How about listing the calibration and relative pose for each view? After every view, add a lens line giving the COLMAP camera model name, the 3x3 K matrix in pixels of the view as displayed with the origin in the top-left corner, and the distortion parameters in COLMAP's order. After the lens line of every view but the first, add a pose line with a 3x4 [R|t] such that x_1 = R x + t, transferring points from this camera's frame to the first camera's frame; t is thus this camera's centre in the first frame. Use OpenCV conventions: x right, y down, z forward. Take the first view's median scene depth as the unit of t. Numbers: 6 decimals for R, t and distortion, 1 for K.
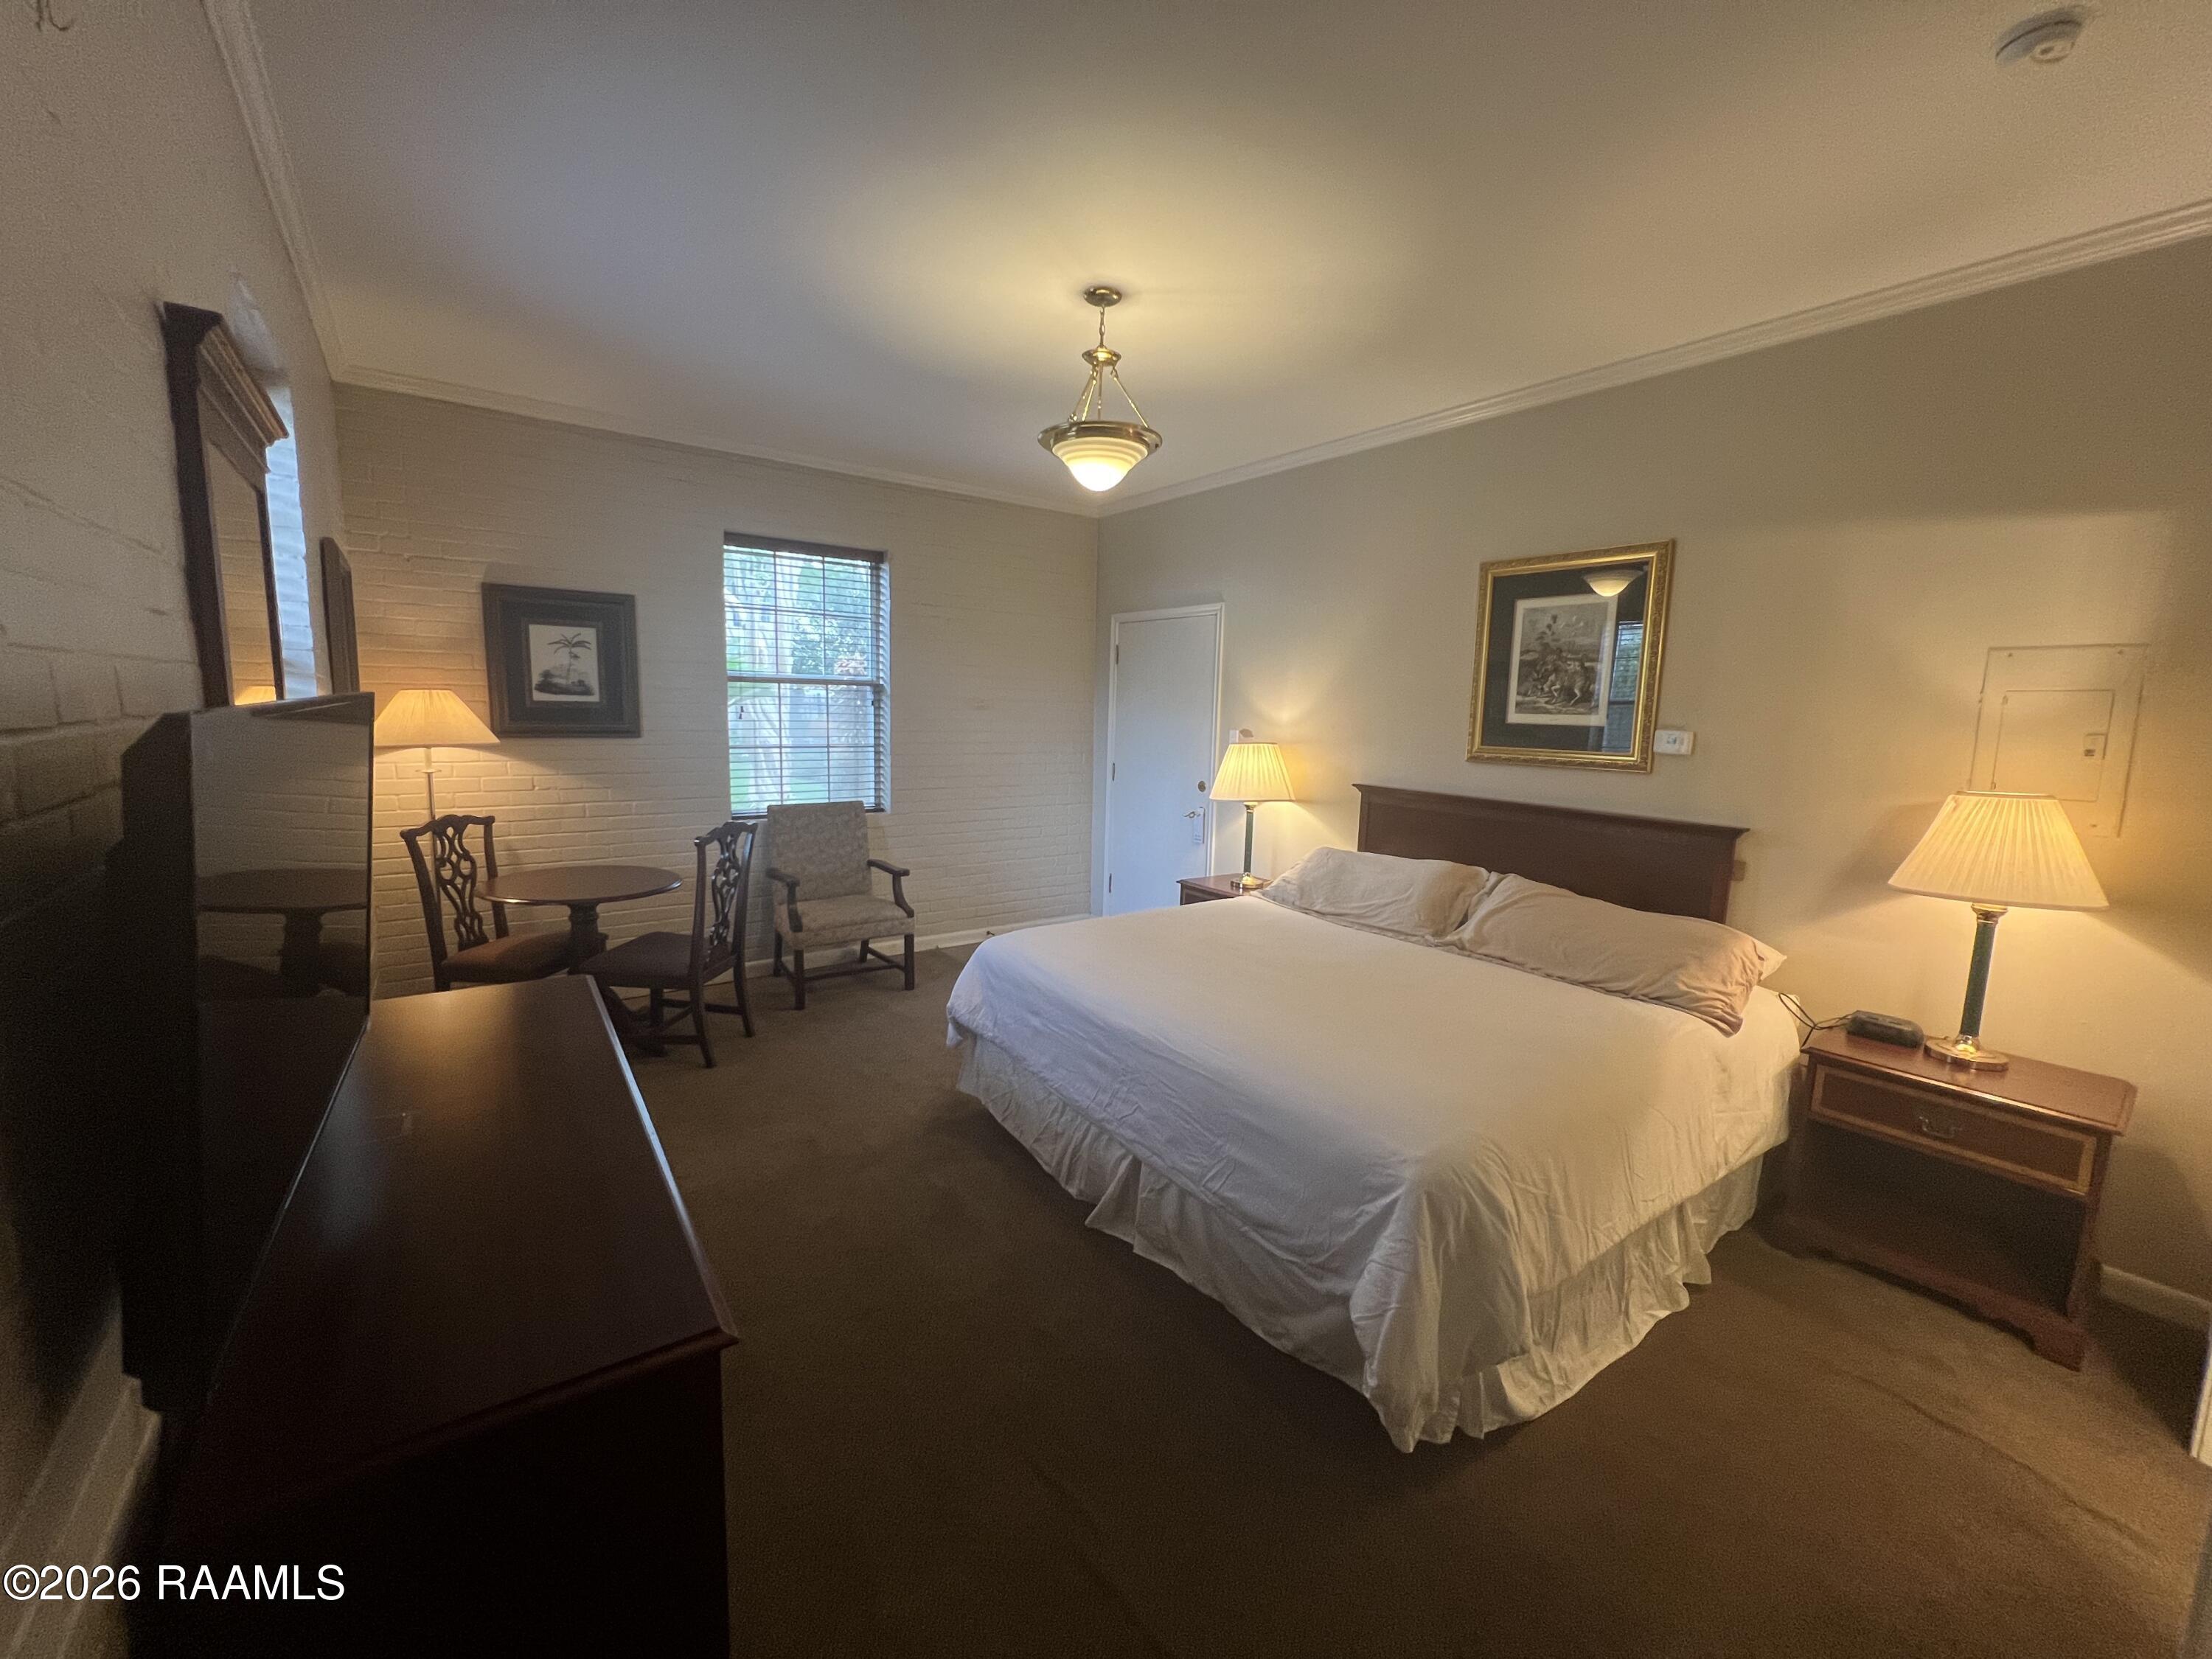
lens RADIAL K [[921.0, 0, 1106.0], [0, 921.0, 829.5], [0, 0, 1]] dist [0.006643, -0.000852]
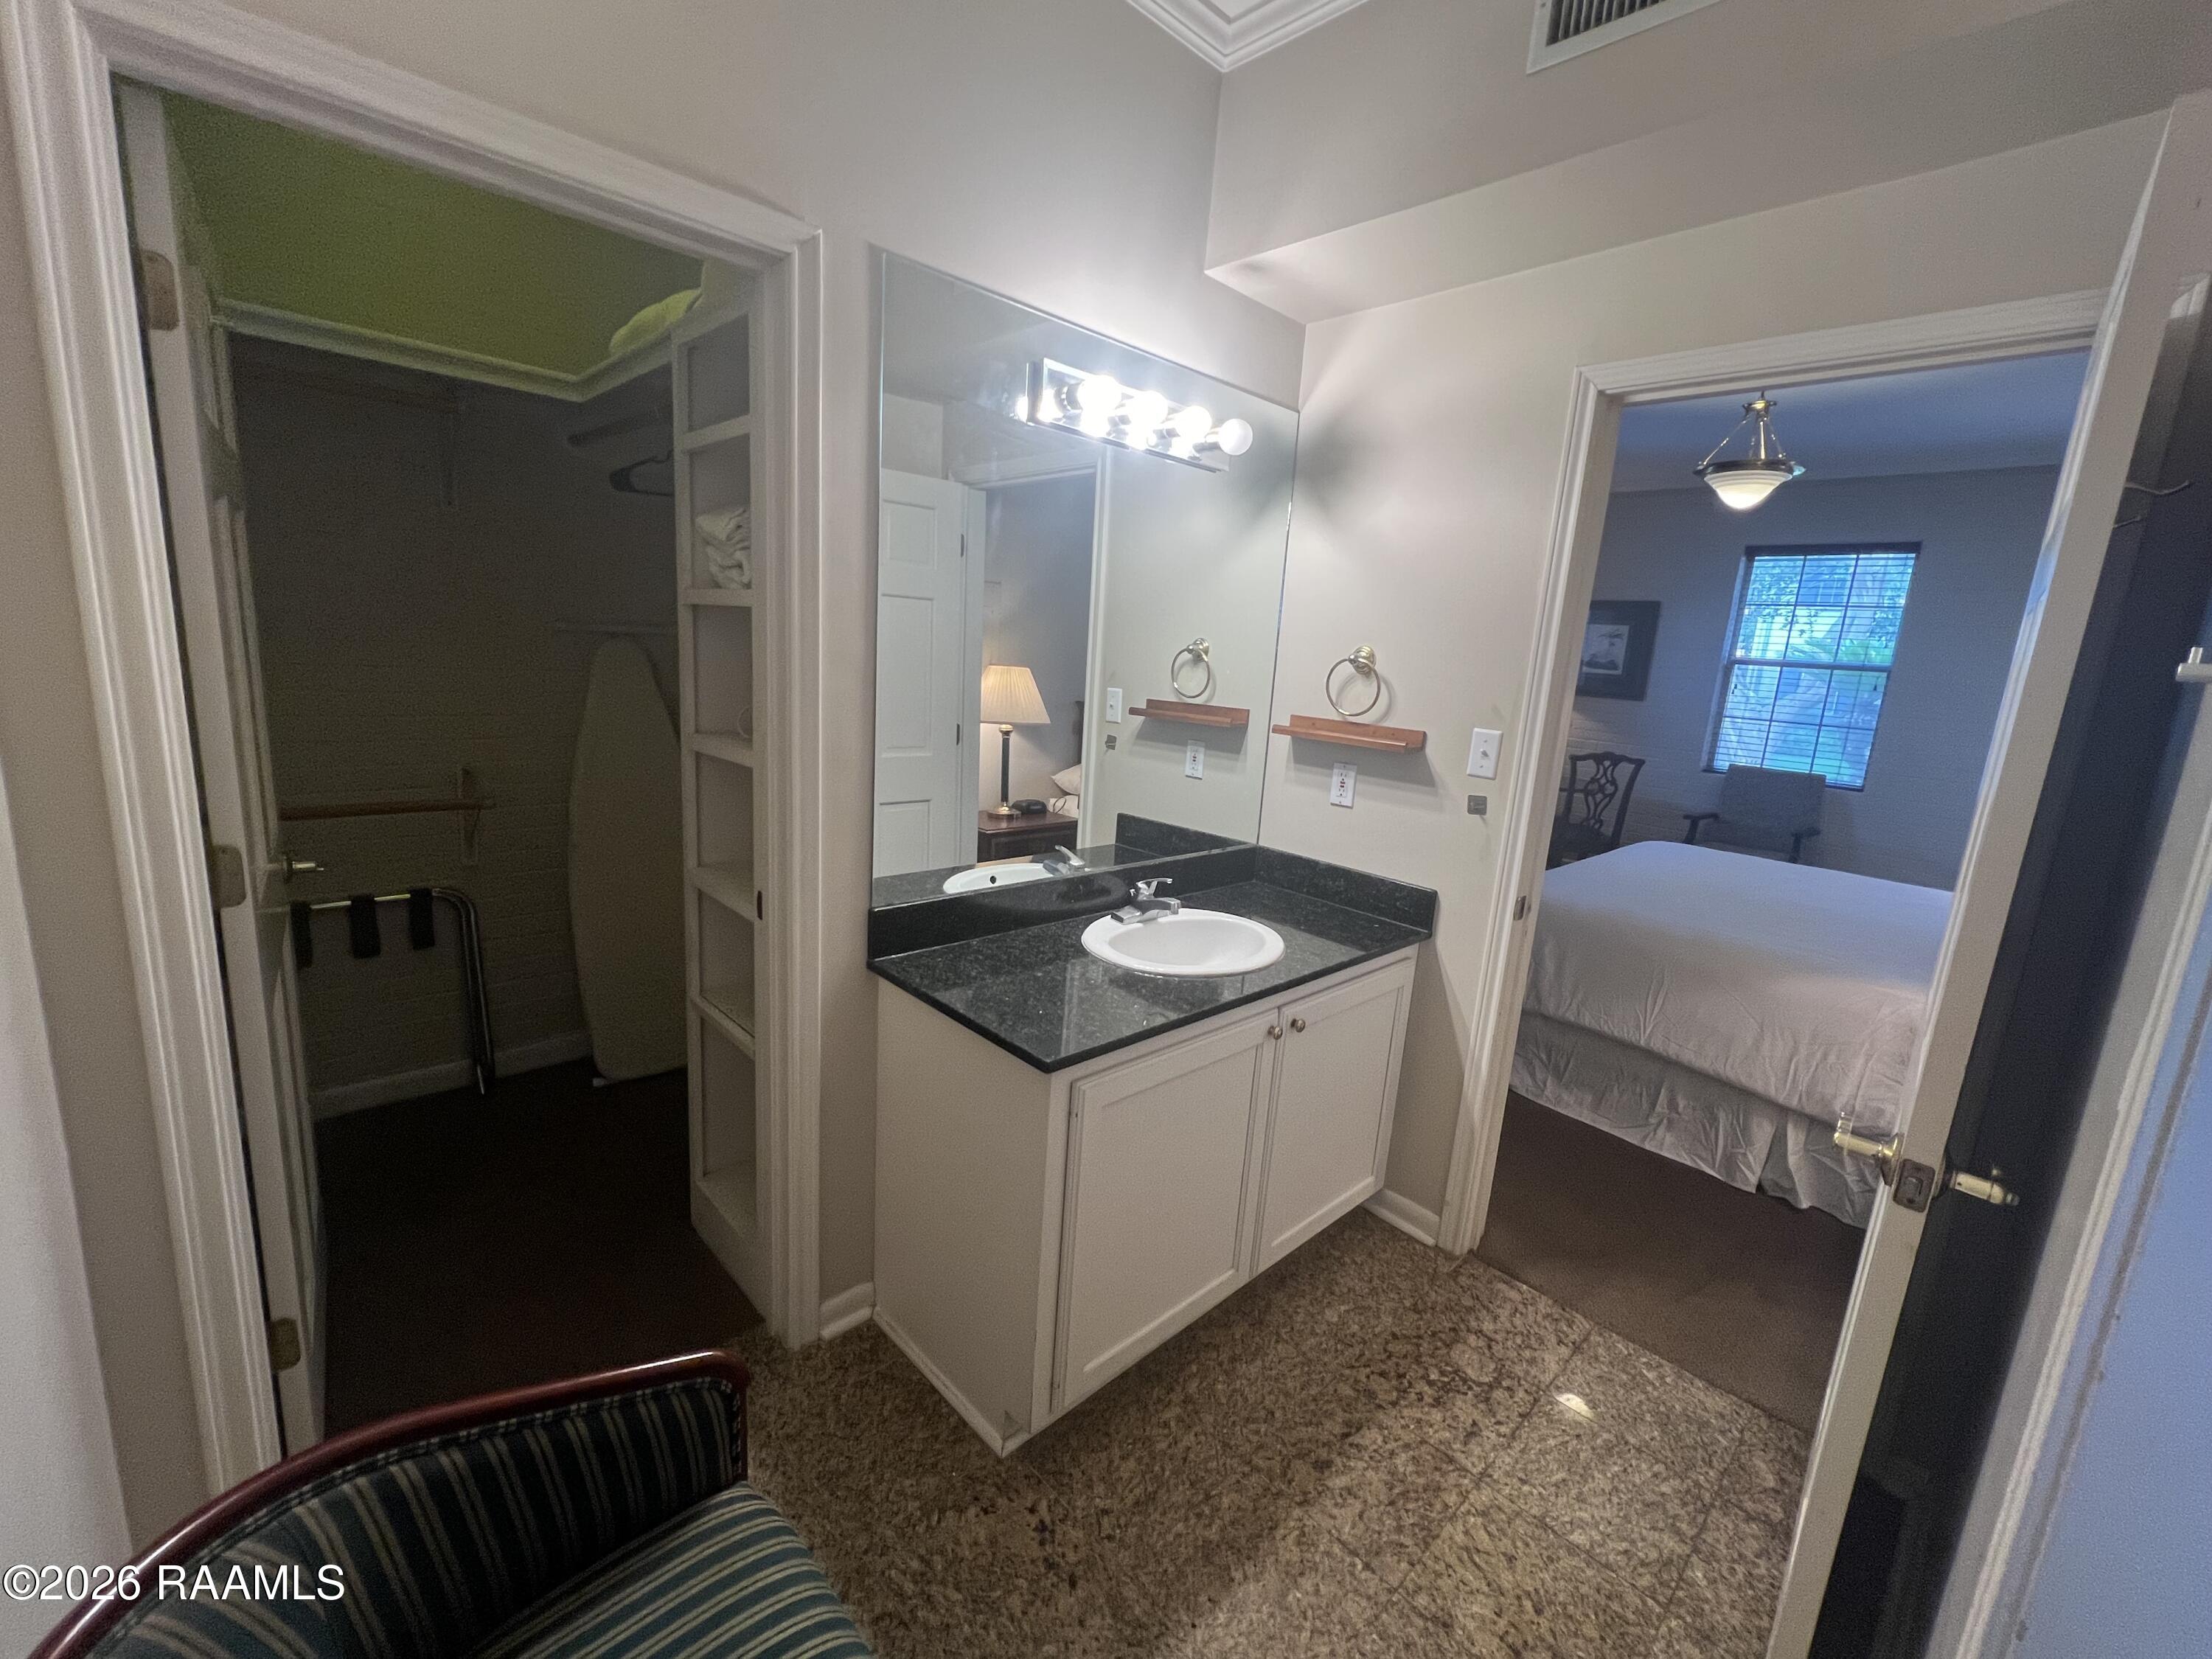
lens RADIAL K [[921.0, 0, 1106.0], [0, 921.0, 829.5], [0, 0, 1]] dist [0.006643, -0.000852]
pose [[0.090588, 0.187903, -0.978001, 0.786074], [-0.194027, 0.966550, 0.167731, 0.013402], [0.976805, 0.174564, 0.124016, 0.039206]]
